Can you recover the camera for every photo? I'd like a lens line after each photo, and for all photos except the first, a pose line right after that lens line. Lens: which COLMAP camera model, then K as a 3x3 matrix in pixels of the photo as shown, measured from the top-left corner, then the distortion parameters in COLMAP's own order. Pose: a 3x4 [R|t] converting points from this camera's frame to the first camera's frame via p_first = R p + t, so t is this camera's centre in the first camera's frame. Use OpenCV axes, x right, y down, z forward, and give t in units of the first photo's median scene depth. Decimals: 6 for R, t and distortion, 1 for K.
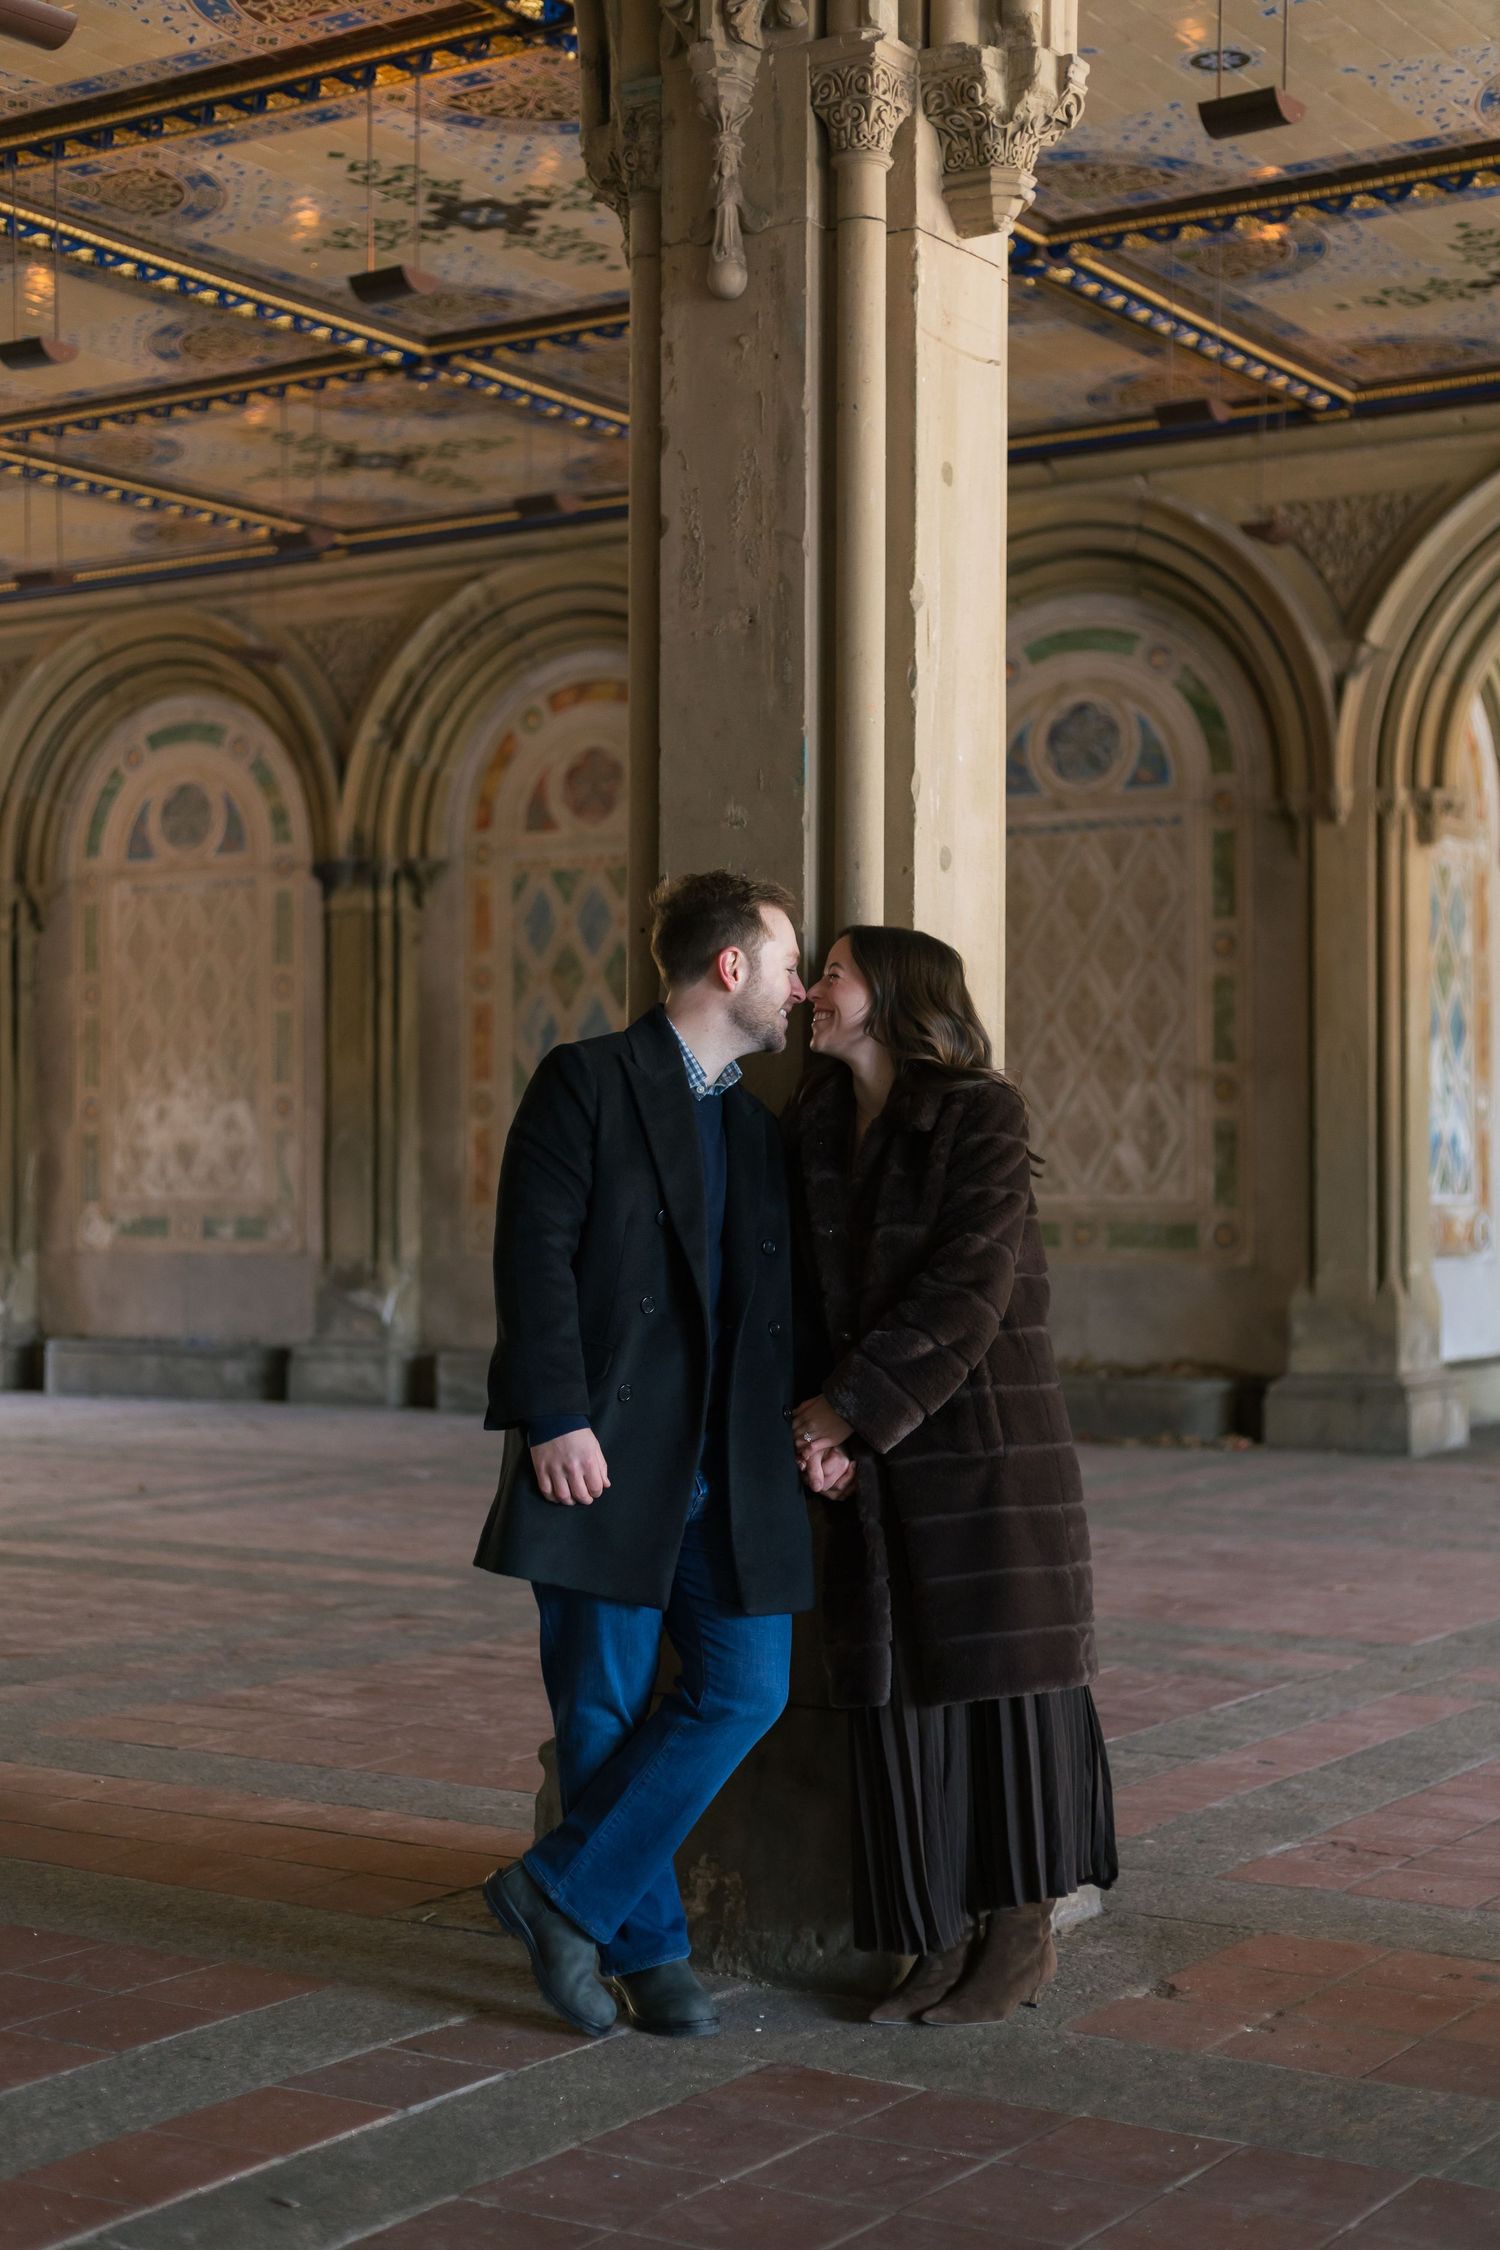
lens RADIAL K [[3248.2, 0, 747.1], [0, 3248.2, 1136.5], [0, 0, 1]] dist [0.011063, 0.000000]
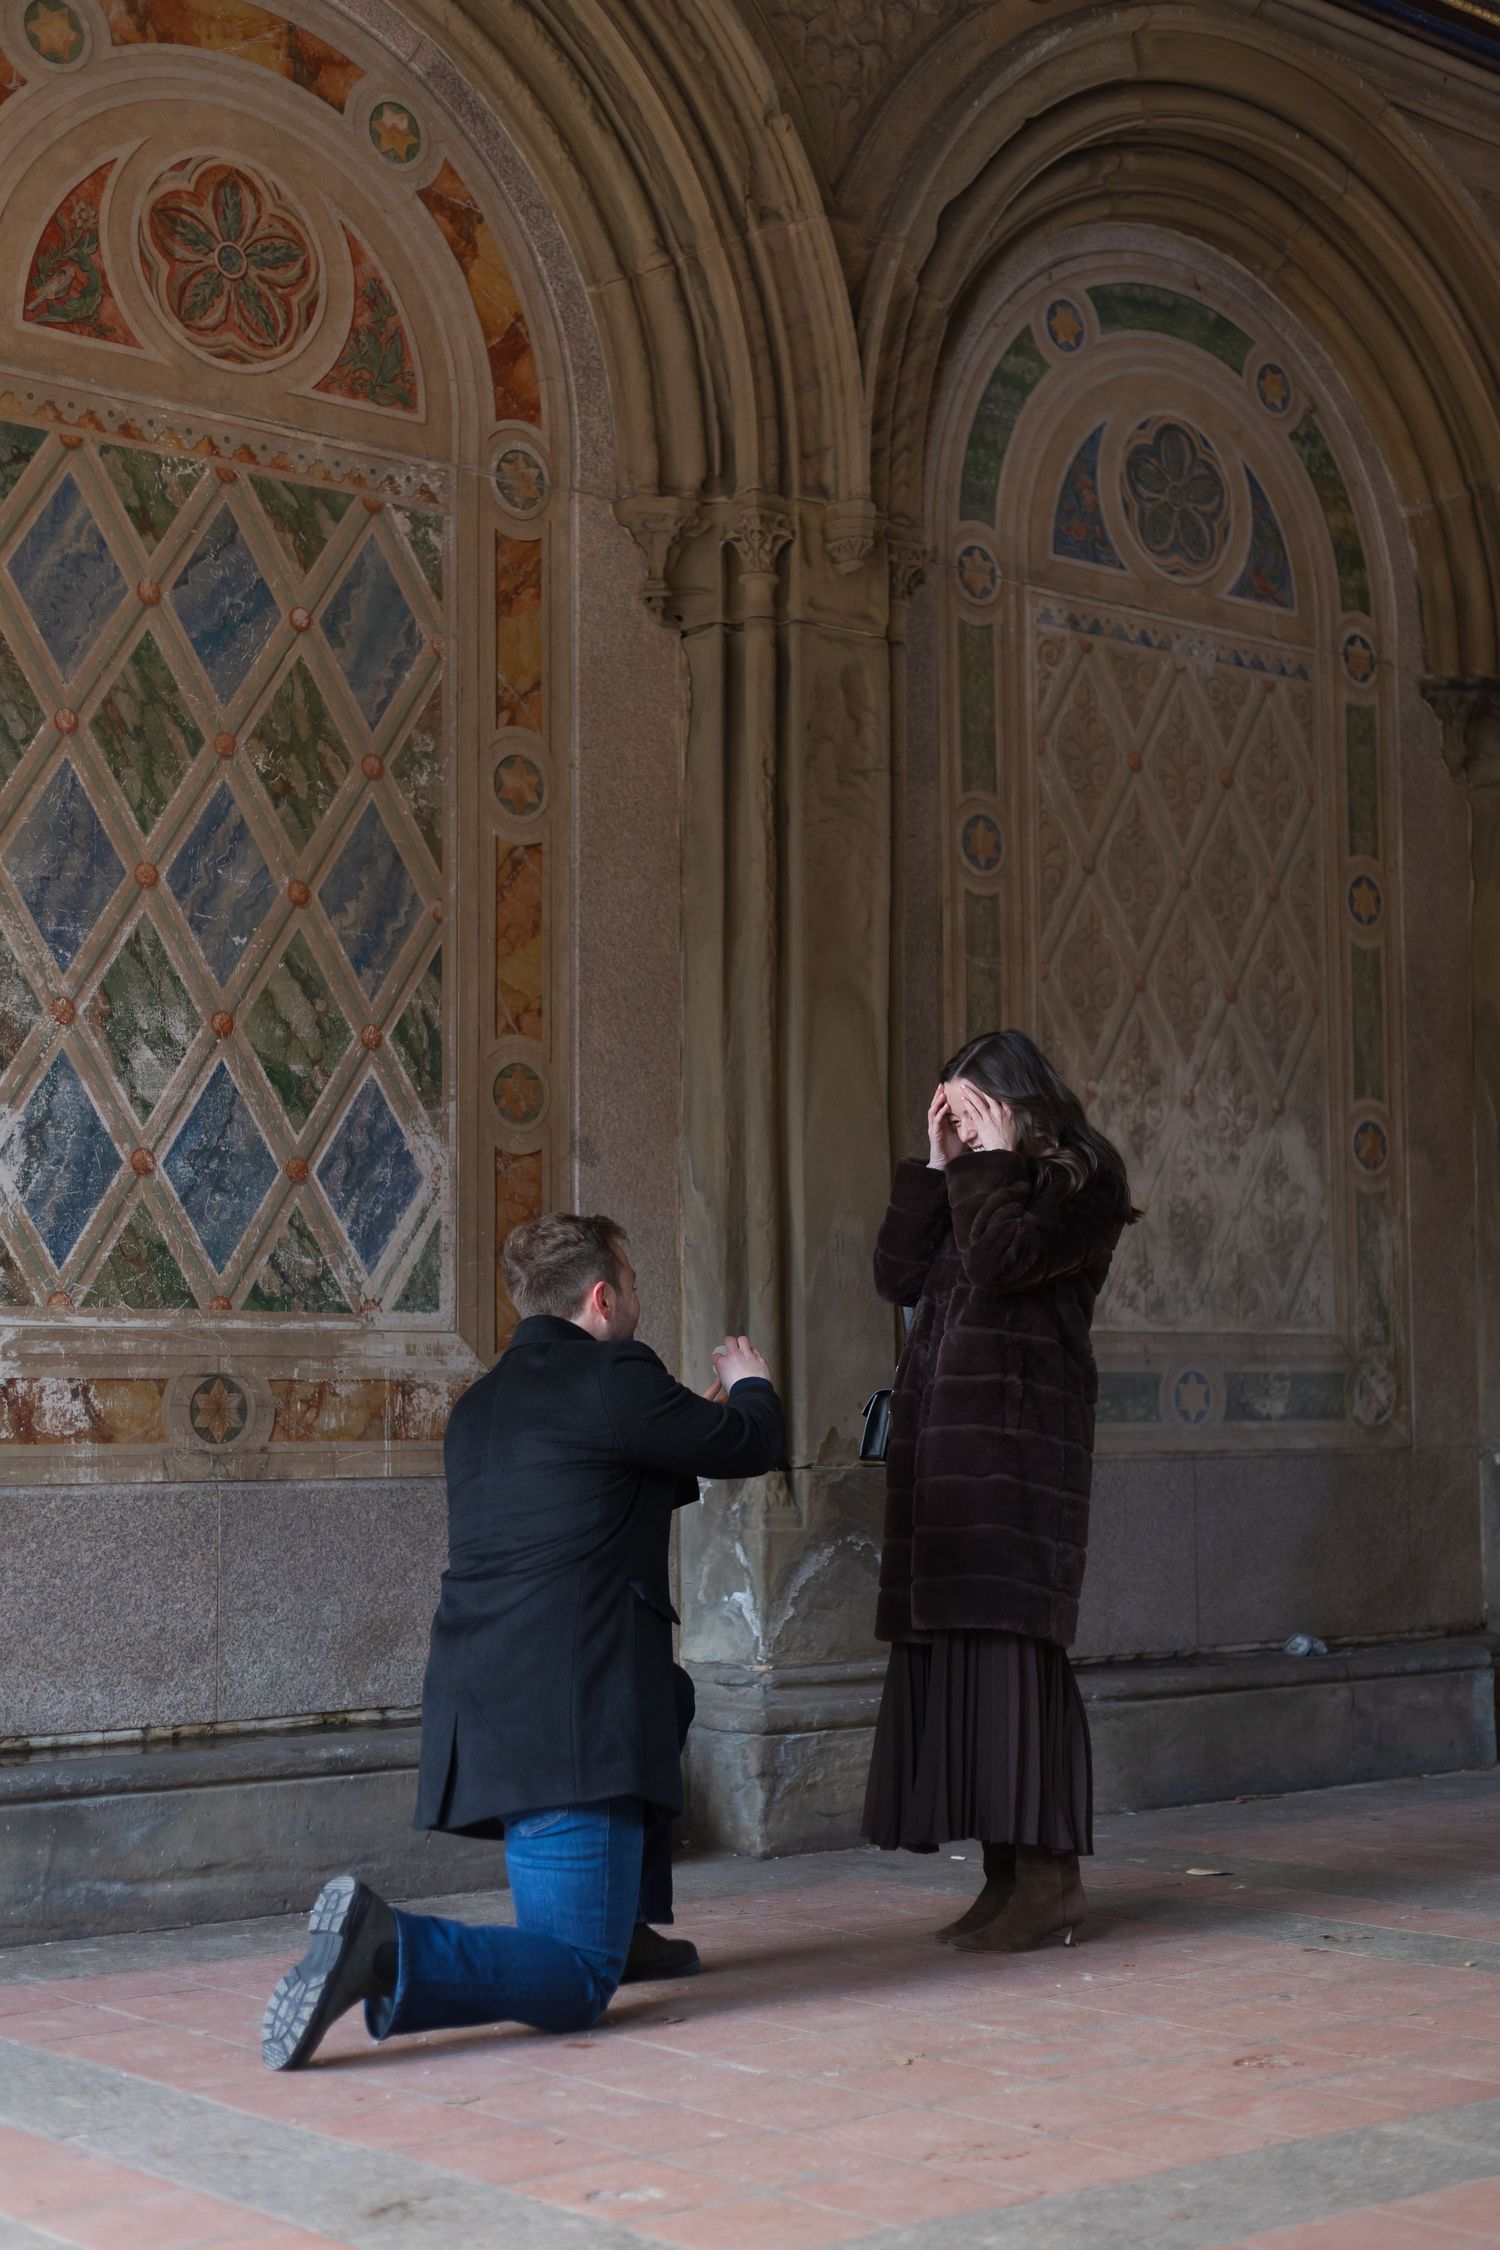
lens RADIAL K [[3248.2, 0, 747.8], [0, 3248.2, 1109.0], [0, 0, 1]] dist [0.011063, 0.000000]
pose [[0.279616, 0.088381, 0.956035, -0.618246], [-0.005004, 0.995875, -0.090600, 0.029241], [-0.960099, 0.020549, 0.278905, 0.931454]]
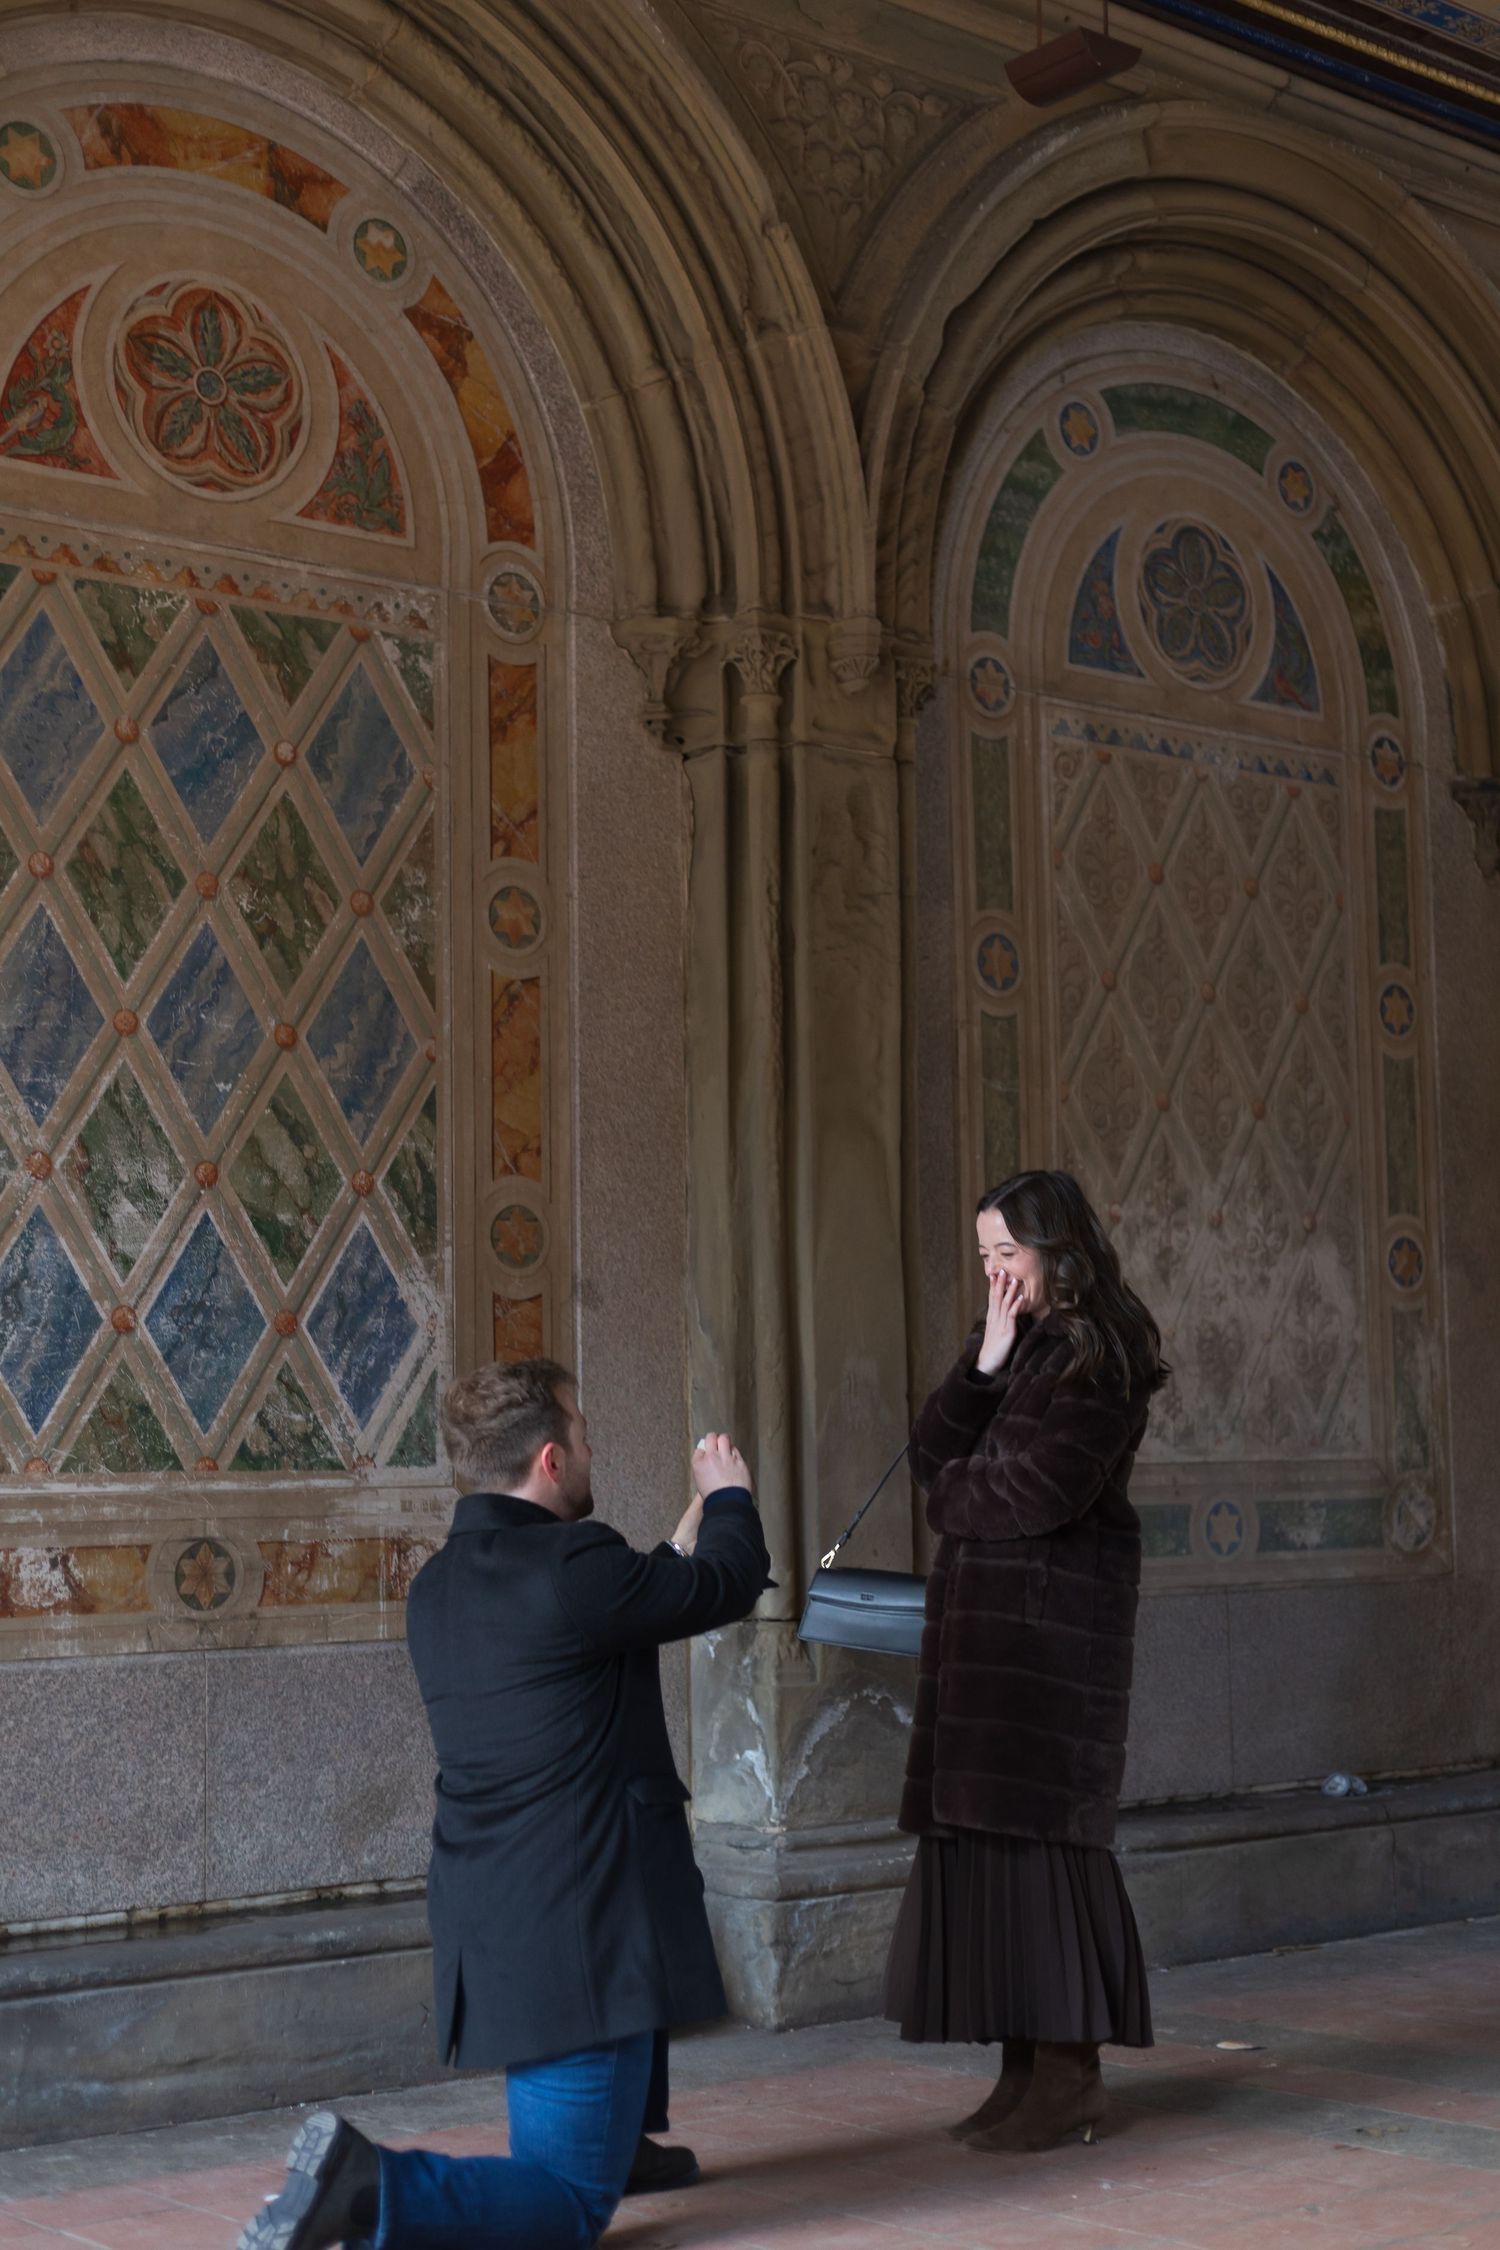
lens RADIAL K [[3248.2, 0, 764.3], [0, 3248.2, 1116.0], [0, 0, 1]] dist [0.011063, 0.000000]
pose [[0.291951, 0.099542, 0.951239, -0.605915], [0.004952, 0.994399, -0.105578, 0.018729], [-0.956420, 0.035534, 0.289823, 0.929336]]
